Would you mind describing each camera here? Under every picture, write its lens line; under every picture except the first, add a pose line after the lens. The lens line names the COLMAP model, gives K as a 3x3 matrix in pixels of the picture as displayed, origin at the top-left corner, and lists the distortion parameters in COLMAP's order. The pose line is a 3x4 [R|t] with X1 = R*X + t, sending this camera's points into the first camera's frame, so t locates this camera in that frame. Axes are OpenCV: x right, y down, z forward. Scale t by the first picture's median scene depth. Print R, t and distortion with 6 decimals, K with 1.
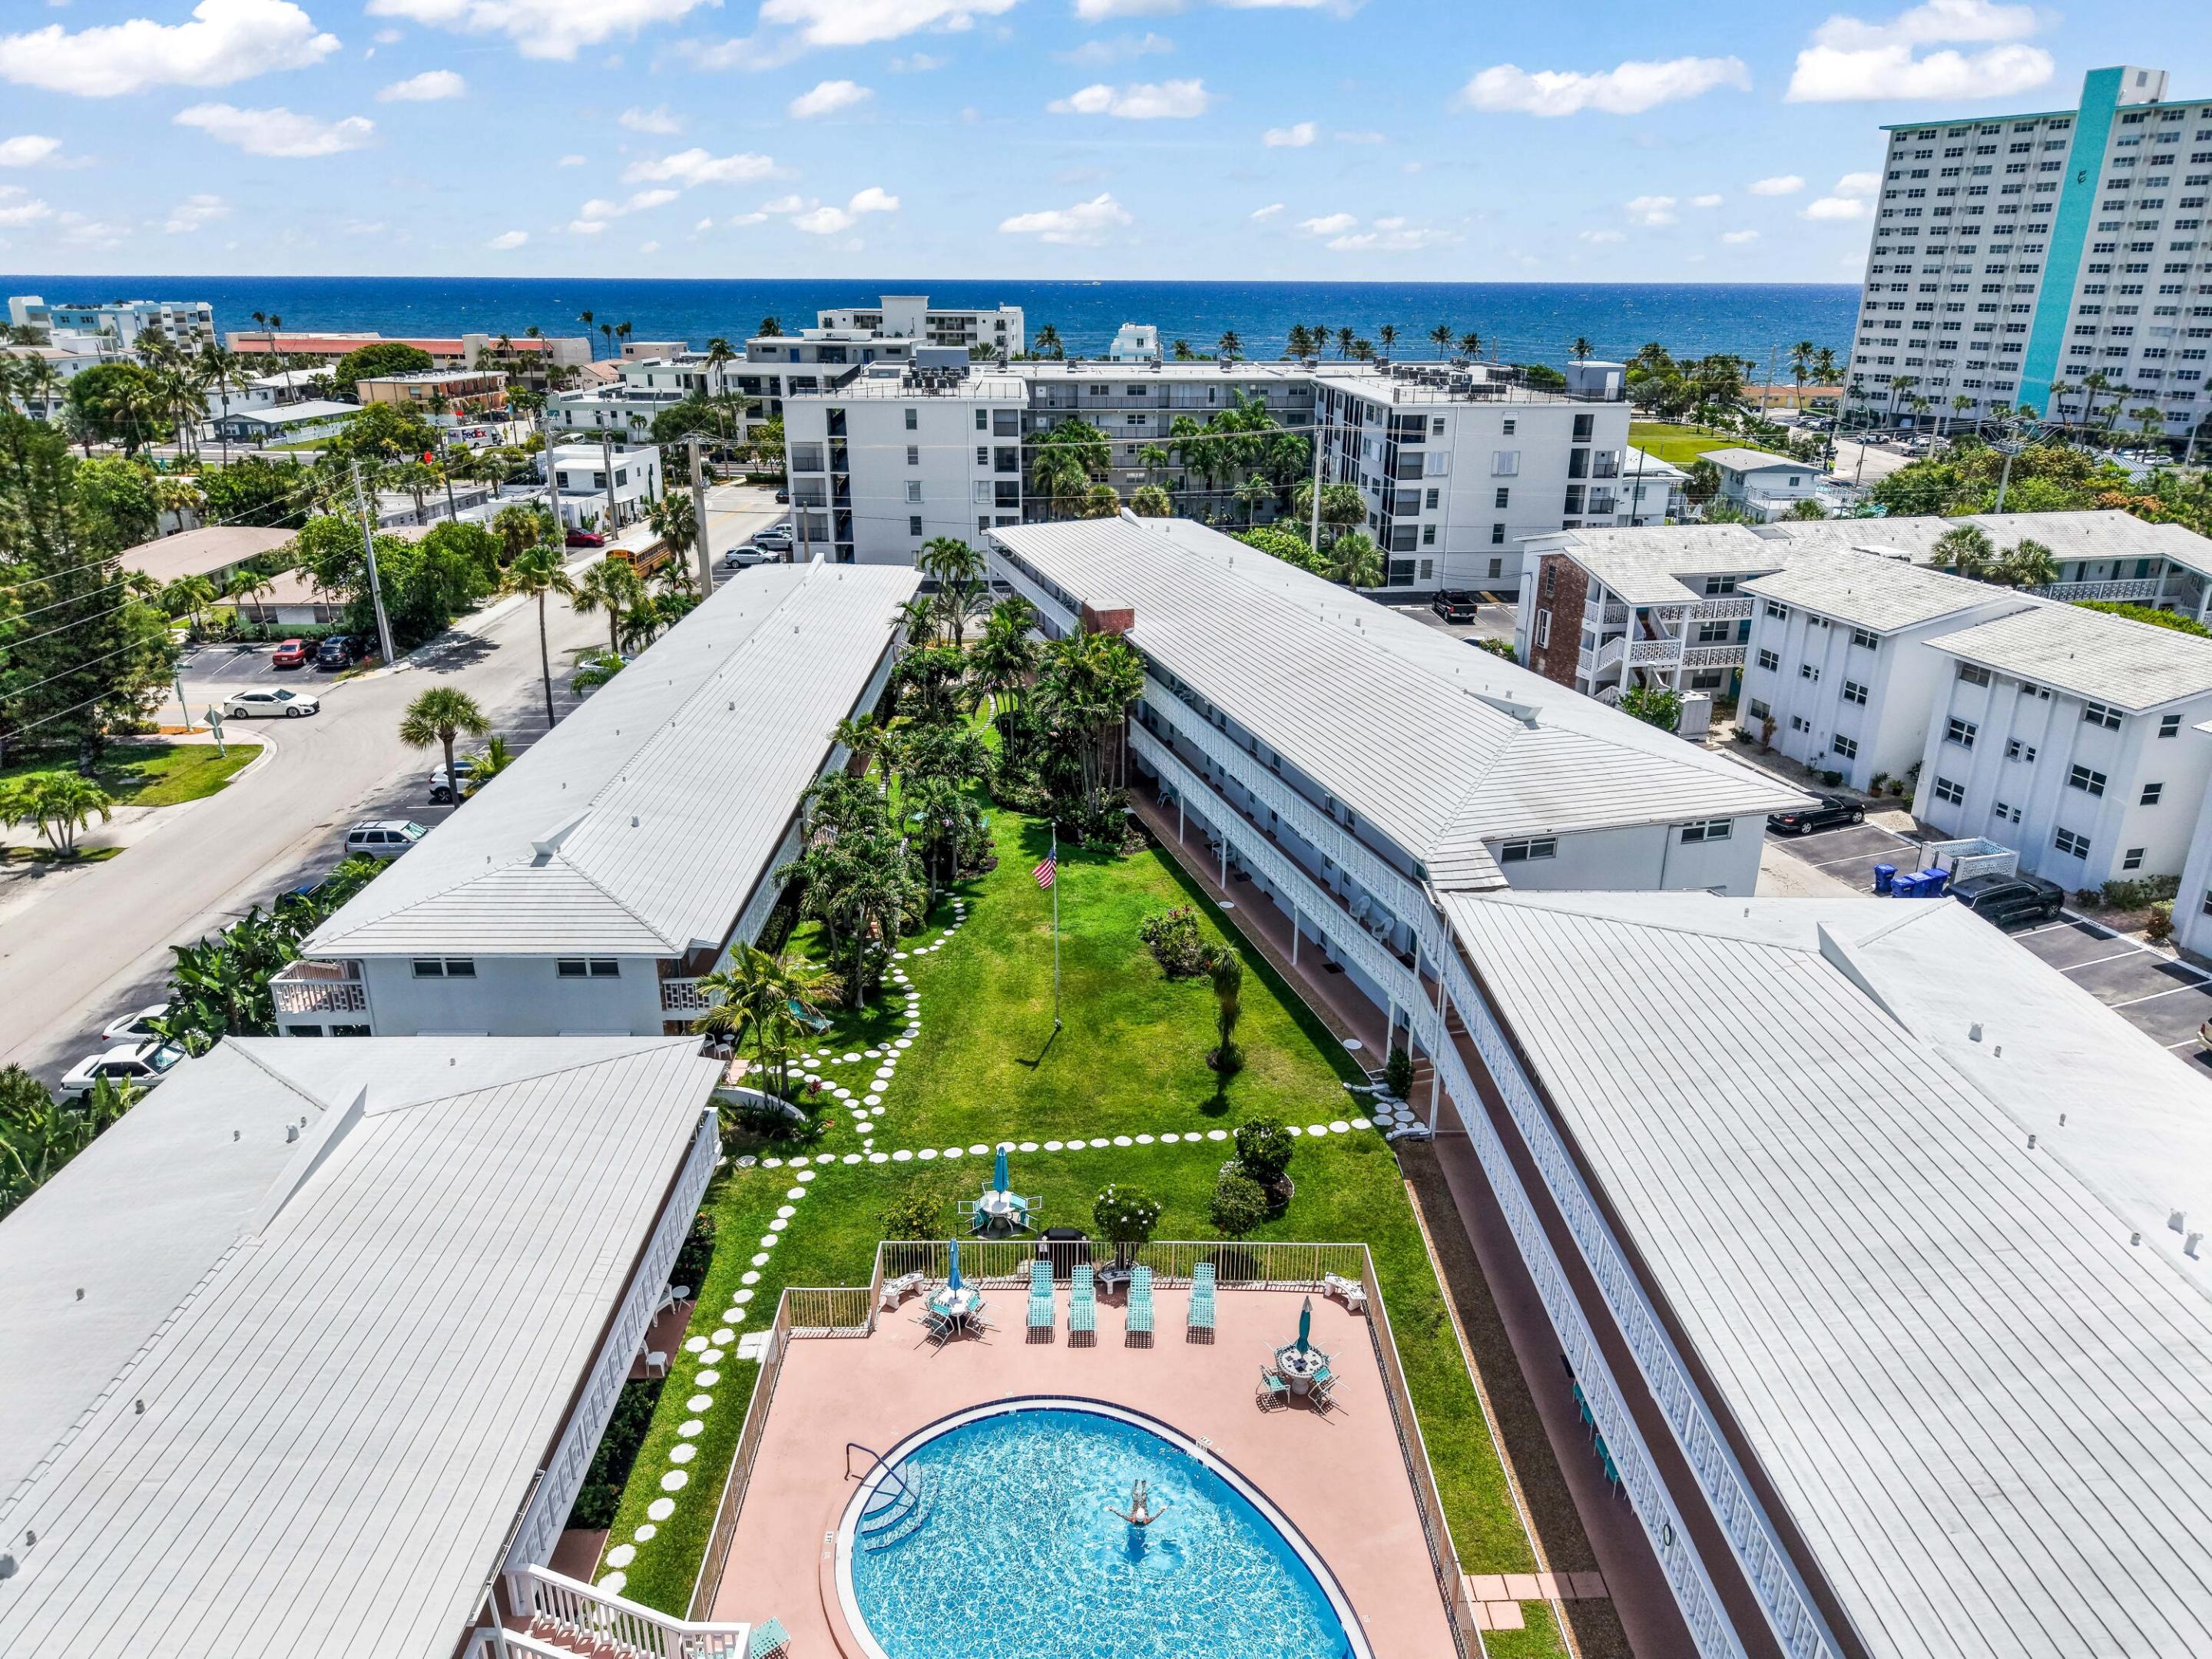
lens RADIAL K [[1477.4, 0, 1106.0], [0, 1477.4, 829.5], [0, 0, 1]] dist [0.019999, -0.023616]
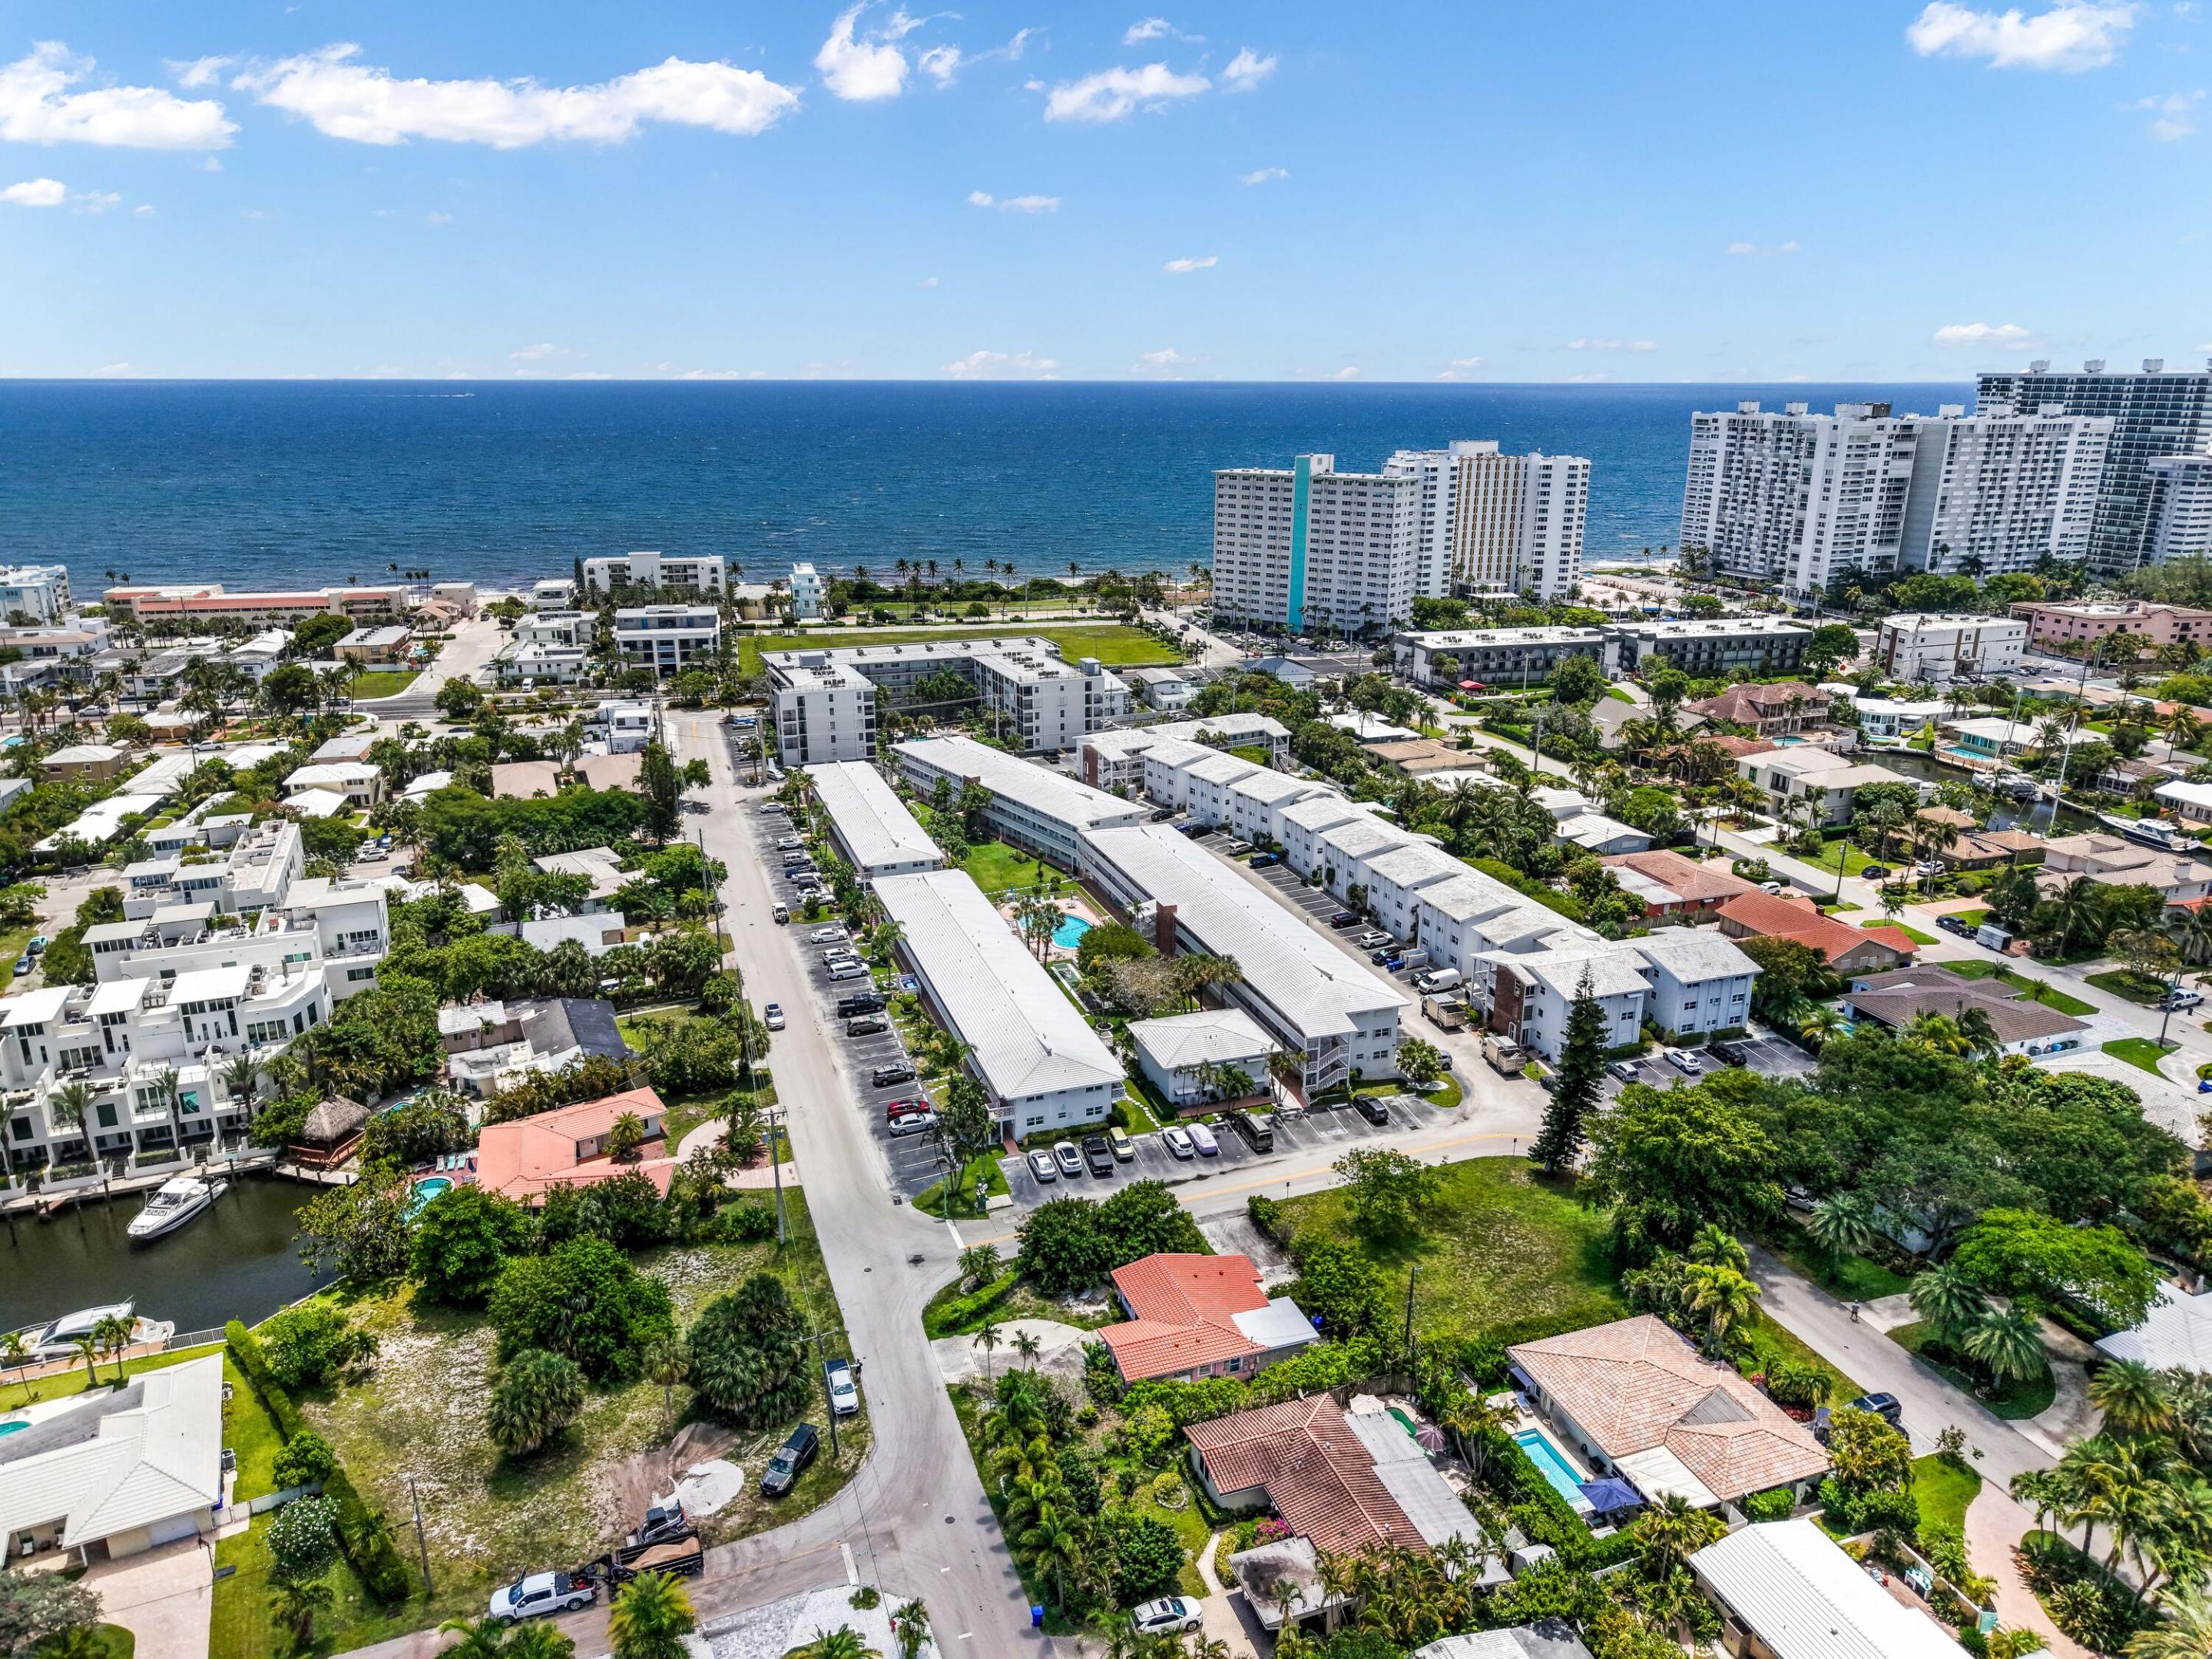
lens RADIAL K [[1463.6, 0, 1104.4], [0, 1463.6, 866.2], [0, 0, 1]] dist [0.004493, -0.019828]
pose [[0.947027, -0.102560, 0.304337, -0.472083], [0.112605, 0.993517, -0.015592, 0.092816], [-0.300765, 0.049036, 0.952437, -1.459553]]
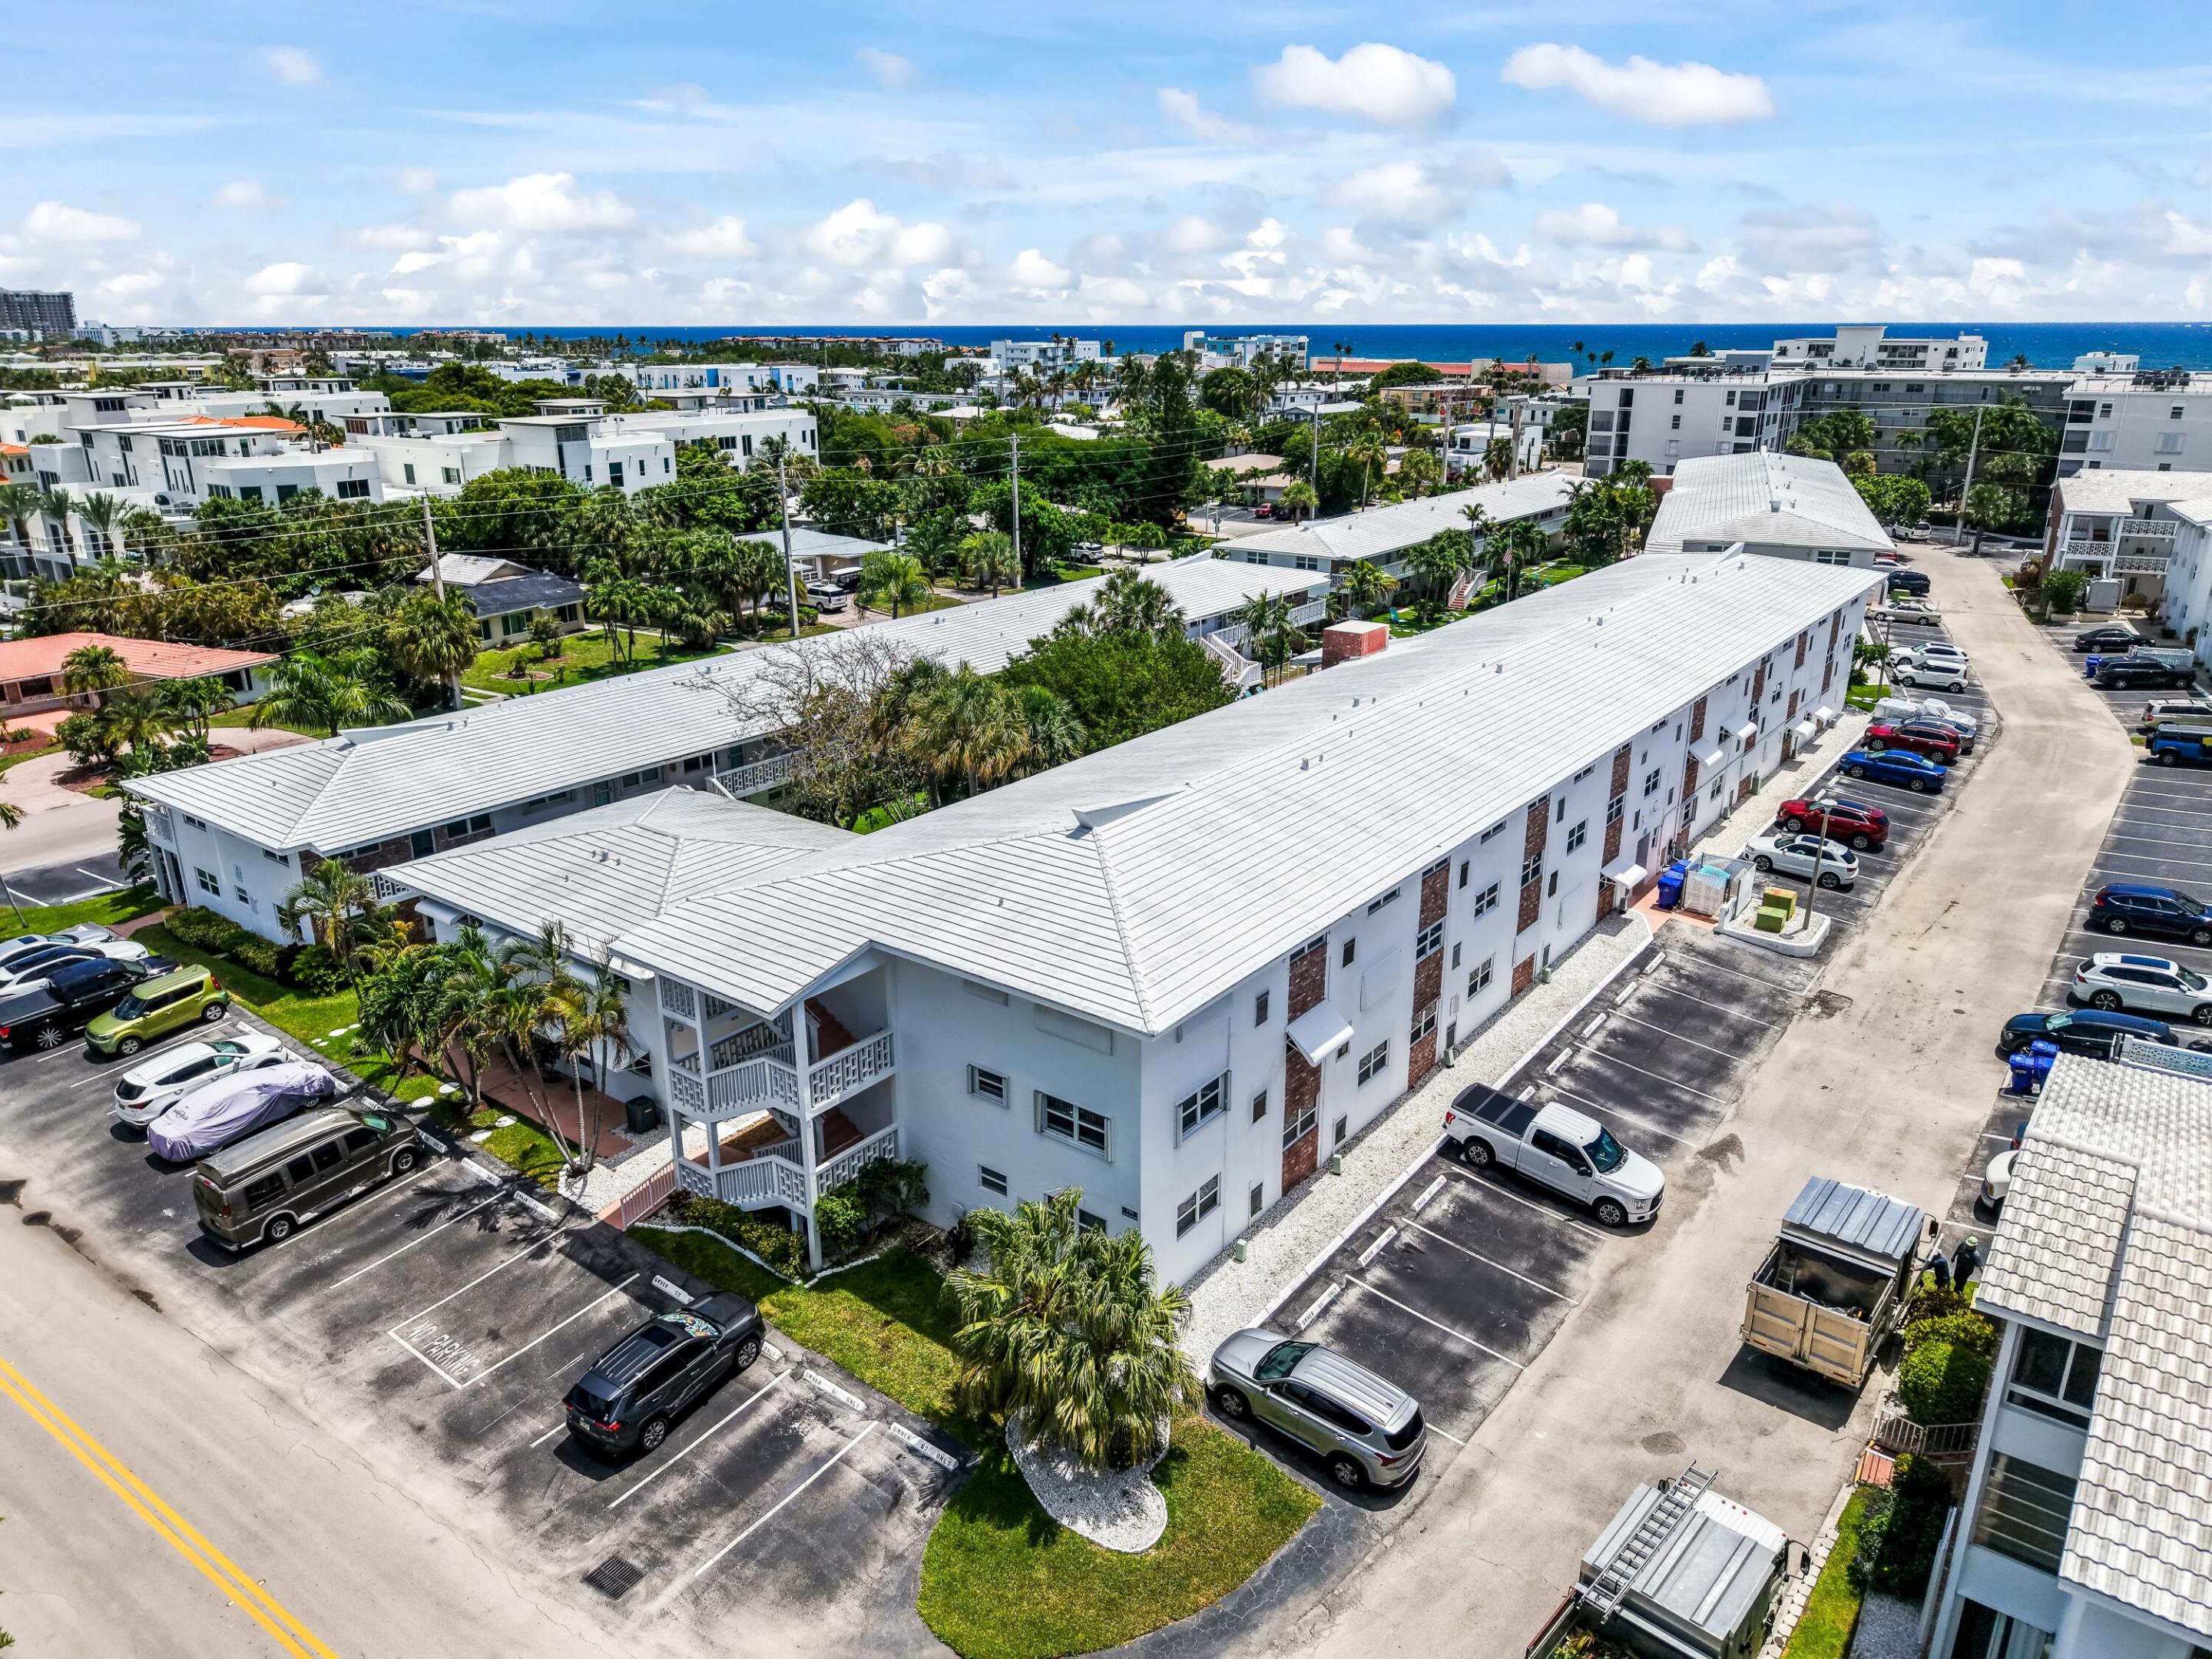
lens RADIAL K [[1466.9, 0, 1106.0], [0, 1466.9, 829.5], [0, 0, 1]] dist [0.032595, -0.029574]
pose [[0.789187, 0.196527, -0.581860, 0.343114], [-0.212065, 0.976347, 0.042139, 0.188742], [0.576378, 0.090136, 0.812197, -0.438238]]
